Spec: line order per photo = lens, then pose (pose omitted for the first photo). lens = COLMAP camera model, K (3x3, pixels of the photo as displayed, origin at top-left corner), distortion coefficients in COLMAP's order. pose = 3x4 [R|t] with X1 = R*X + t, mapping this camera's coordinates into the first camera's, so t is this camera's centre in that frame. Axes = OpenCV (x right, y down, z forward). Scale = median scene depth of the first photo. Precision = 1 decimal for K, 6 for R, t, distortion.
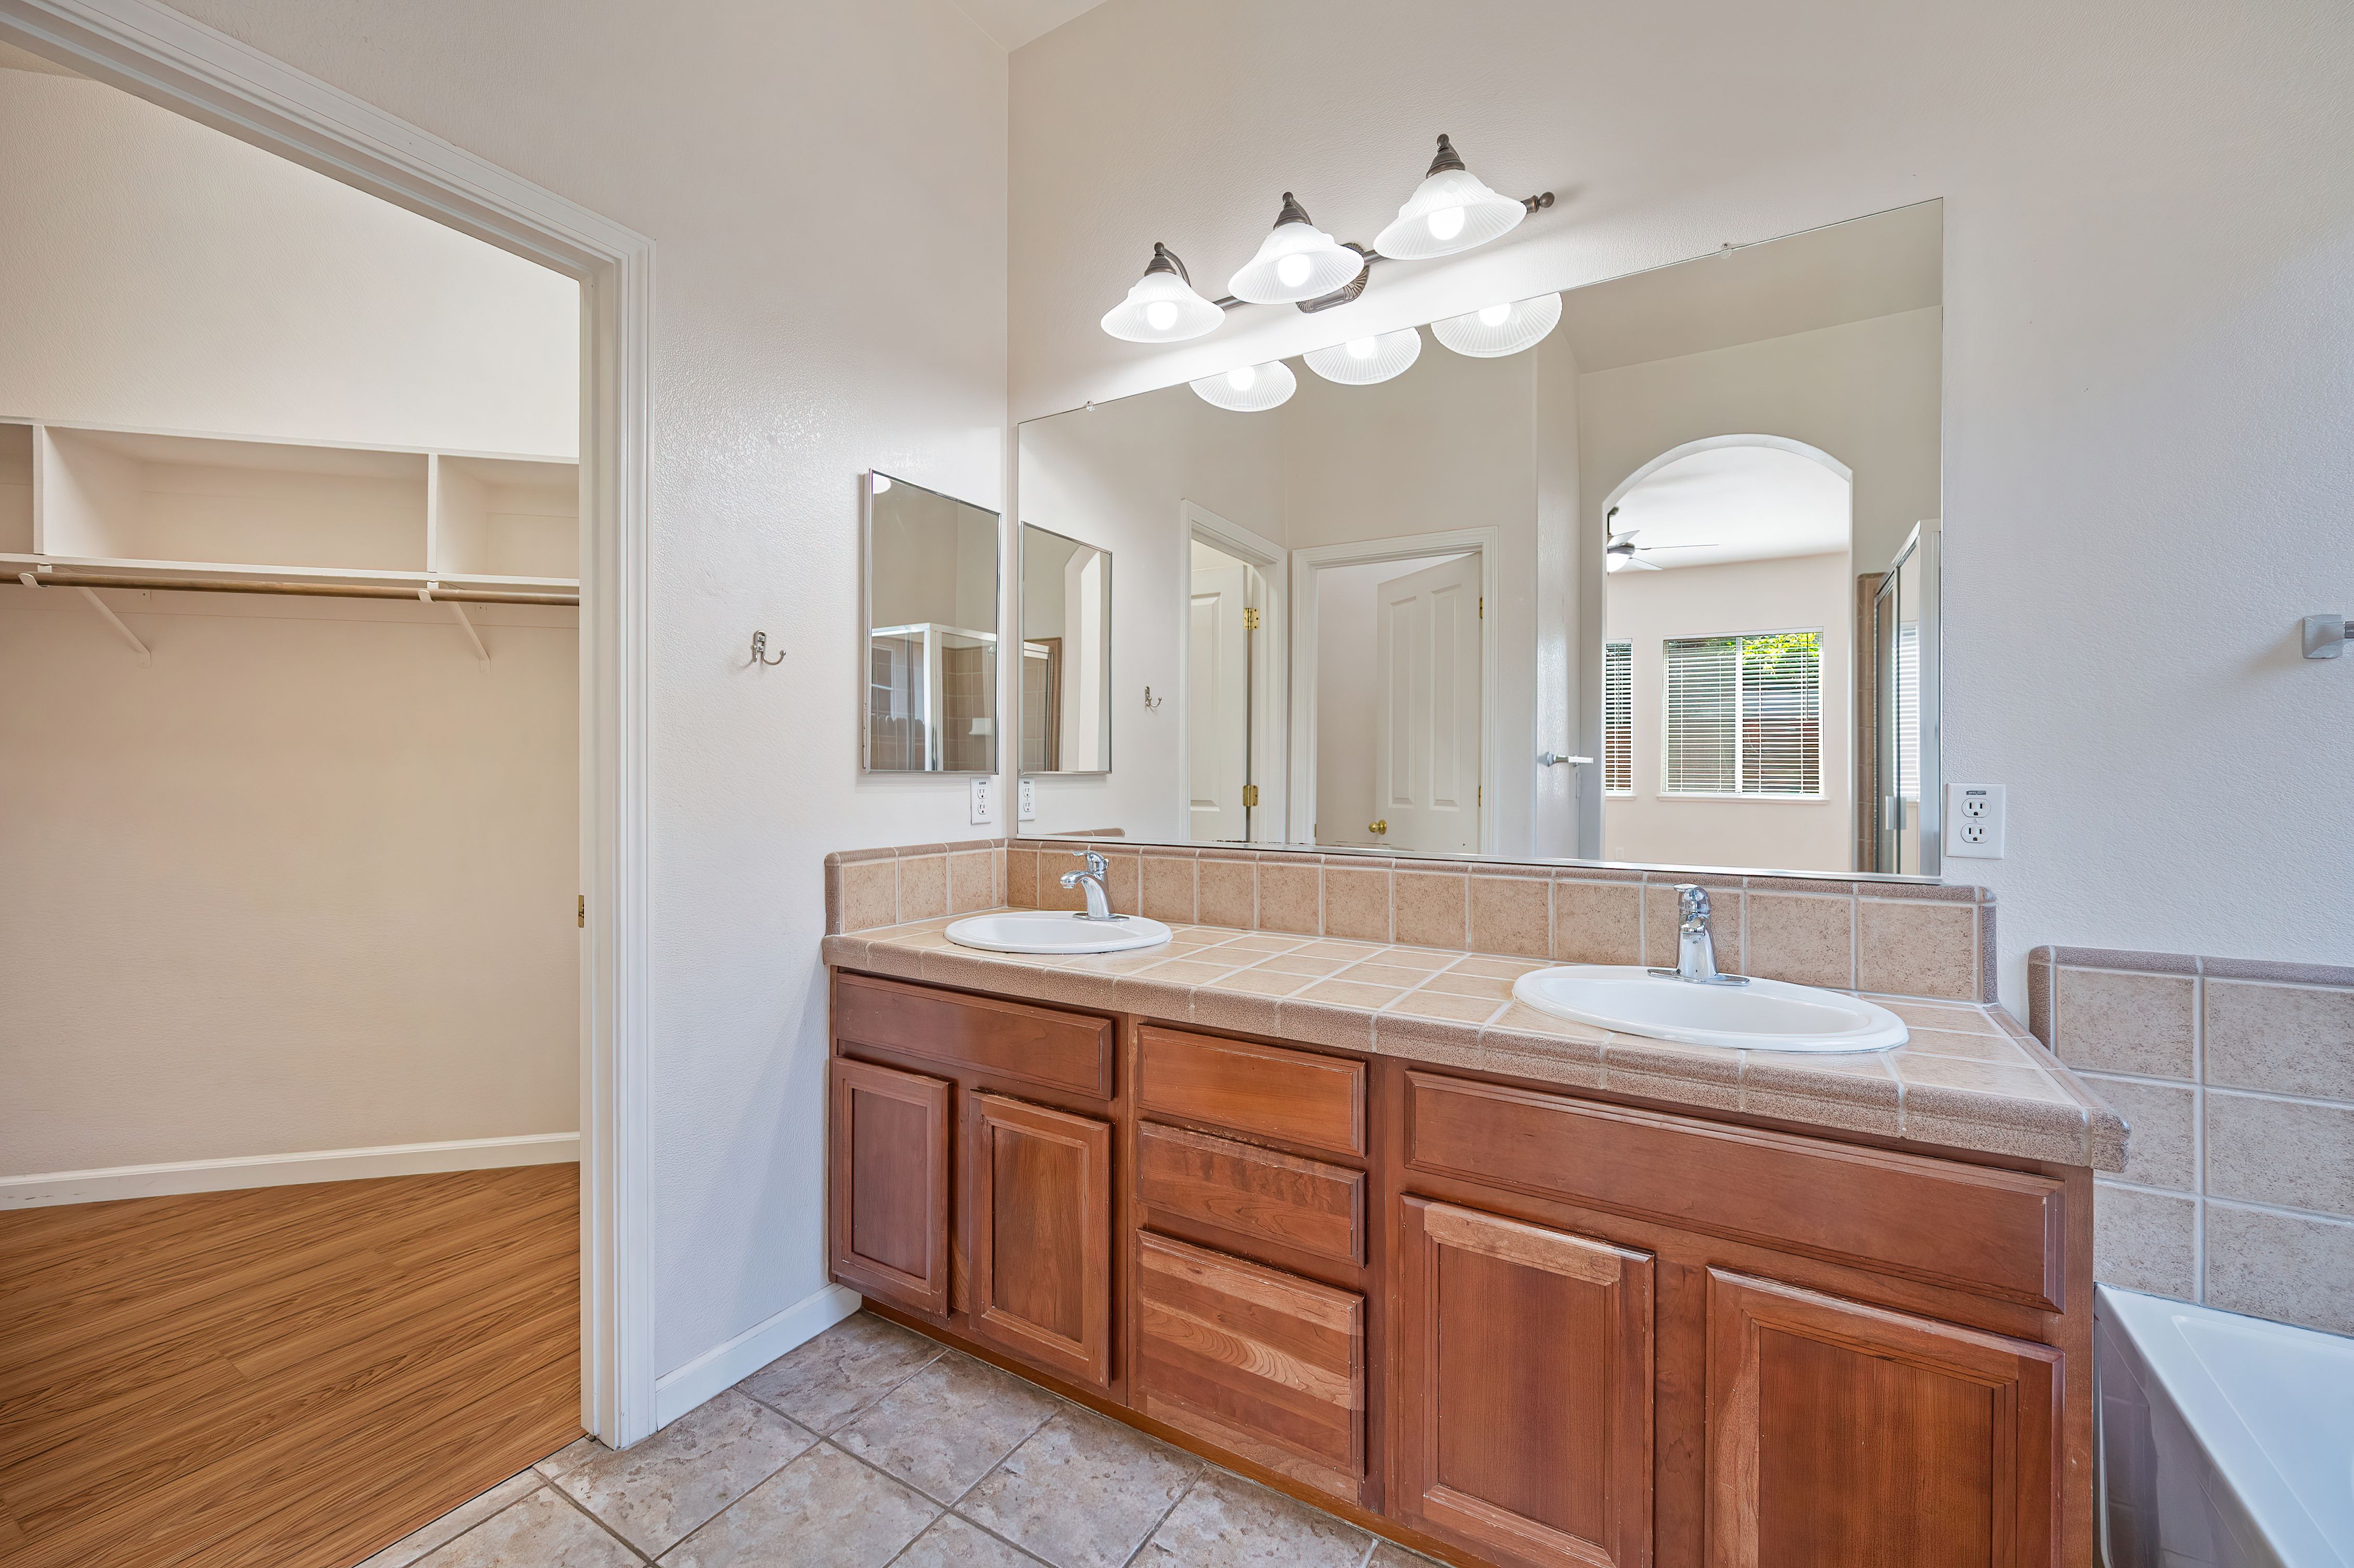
lens RADIAL K [[935.9, 0, 1199.9], [0, 935.9, 776.8], [0, 0, 1]] dist [-0.002686, -0.000254]
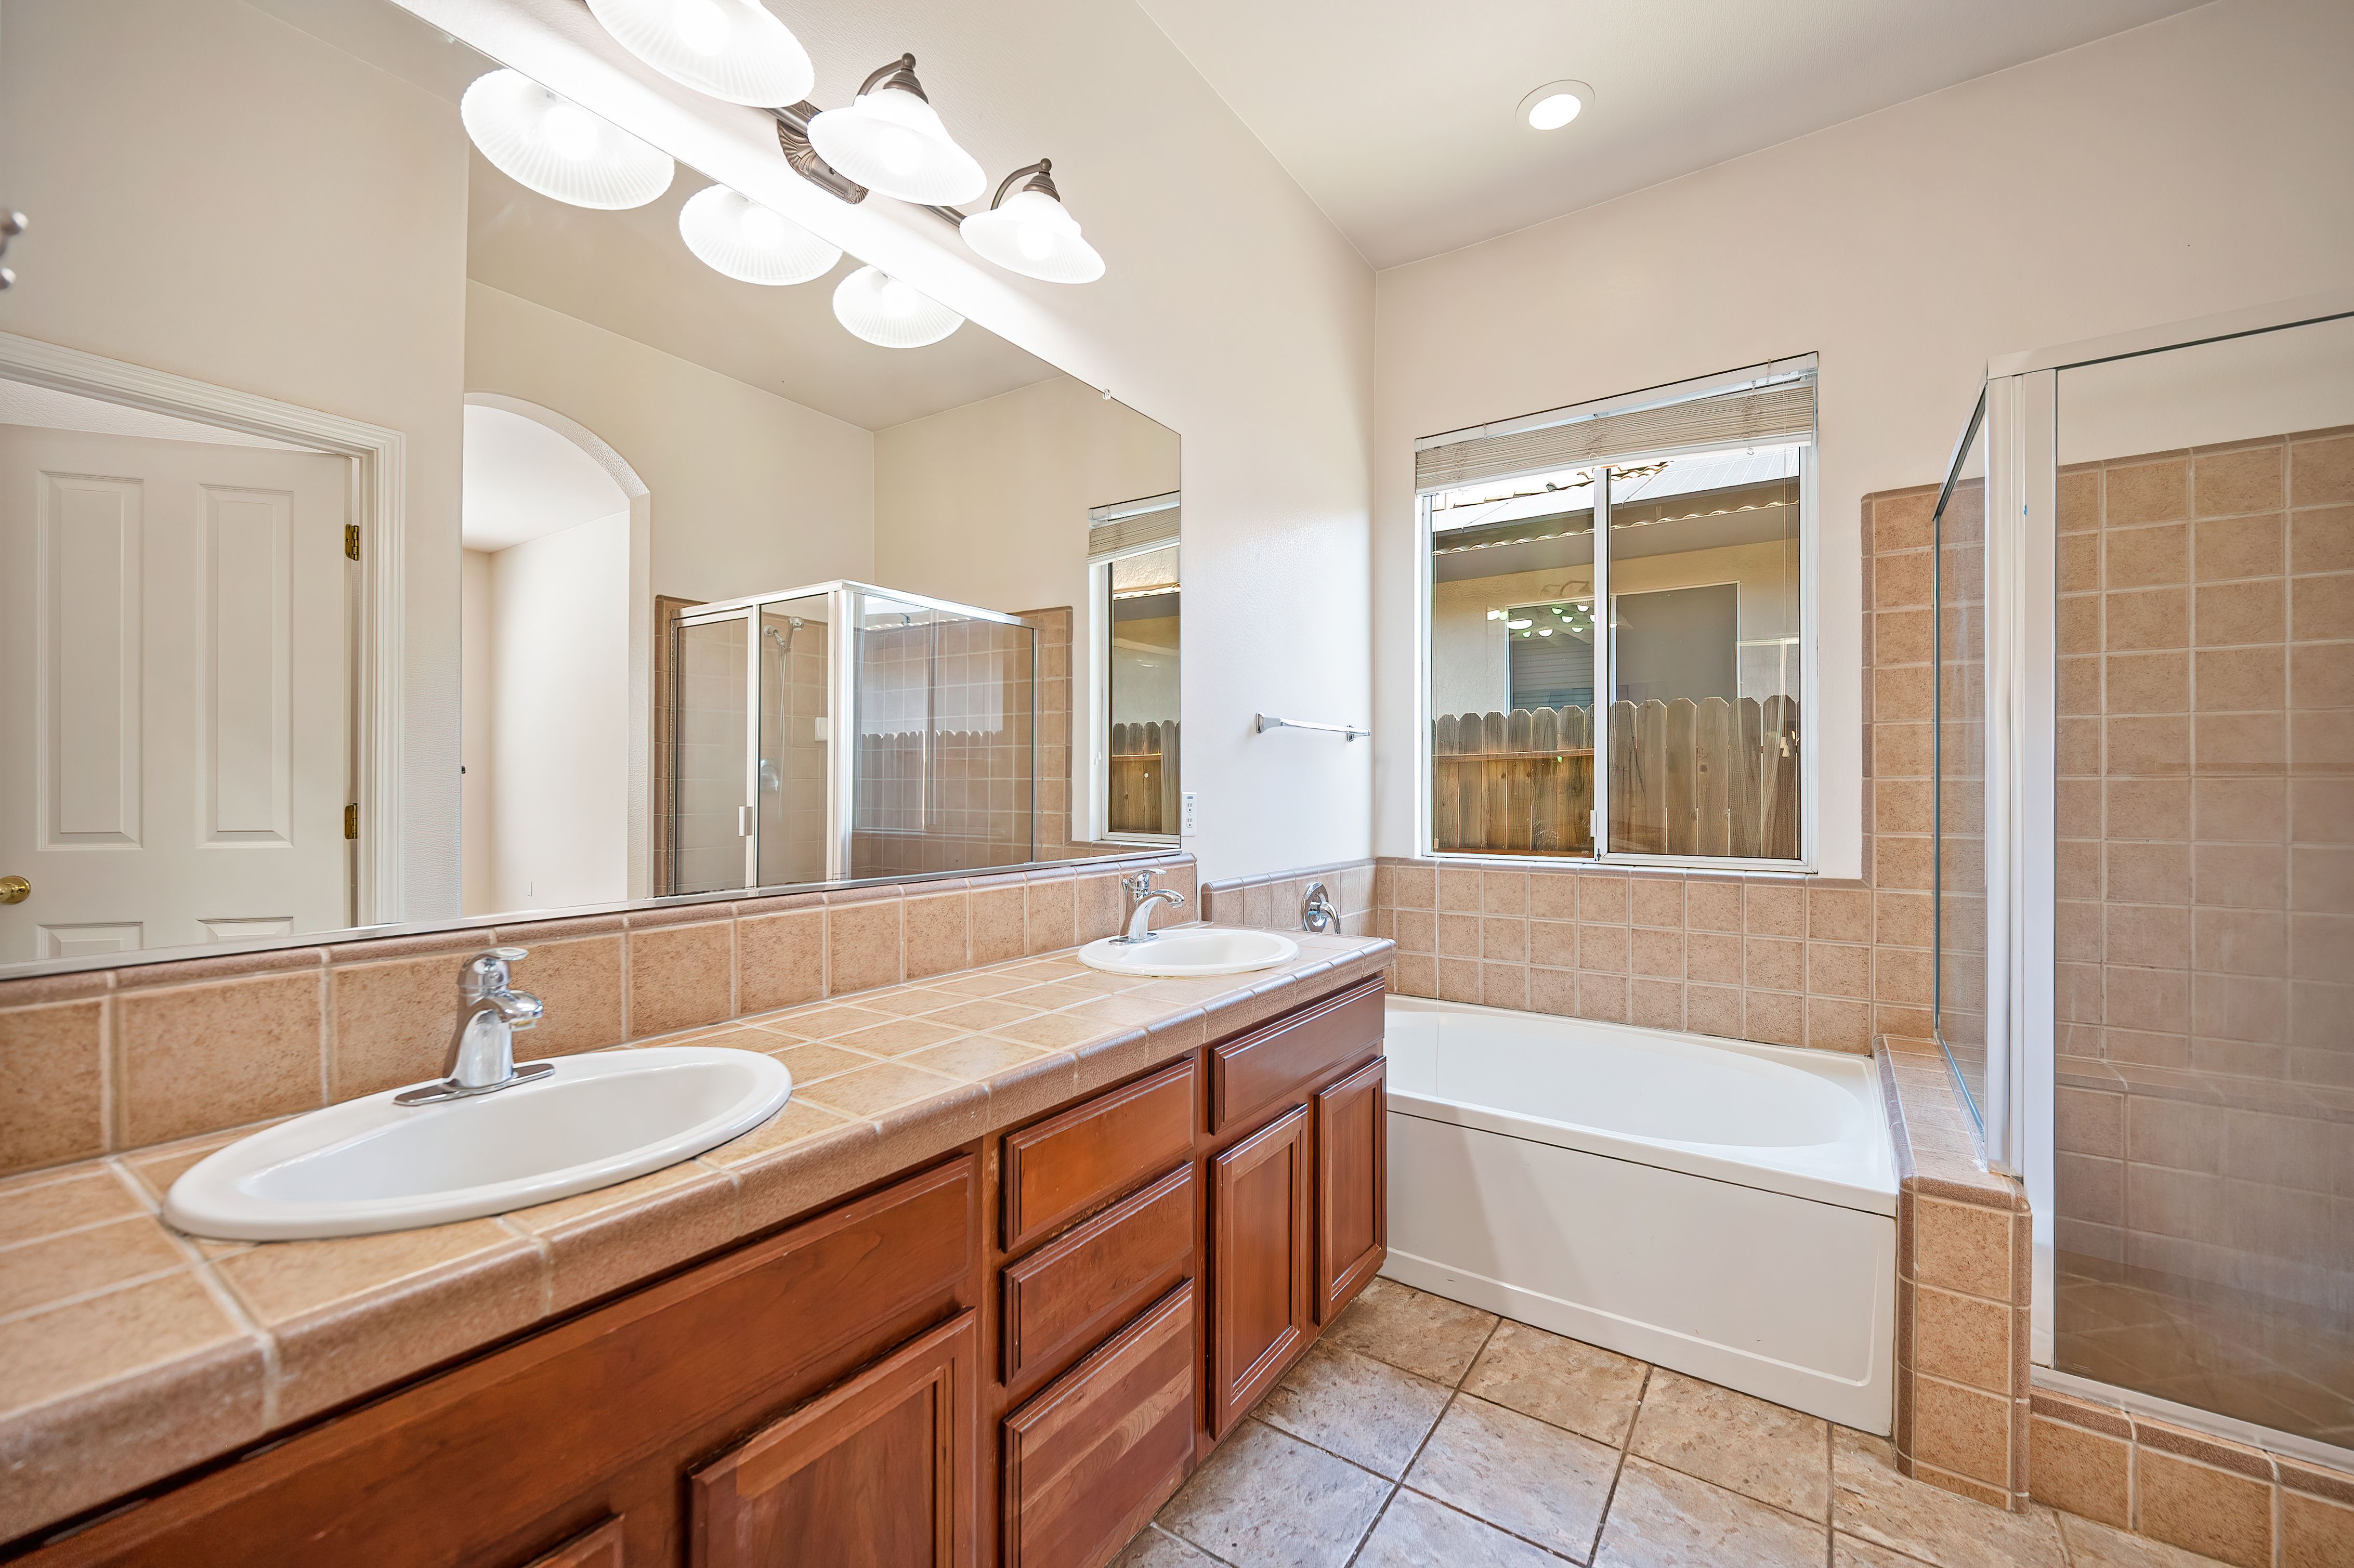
lens RADIAL K [[935.9, 0, 1182.4], [0, 935.9, 780.8], [0, 0, 1]] dist [-0.002686, -0.000254]
pose [[0.067867, -0.000397, 0.997694, -0.632291], [0.004962, 0.999988, 0.000060, -0.008952], [-0.997682, 0.004946, 0.067868, 0.662487]]
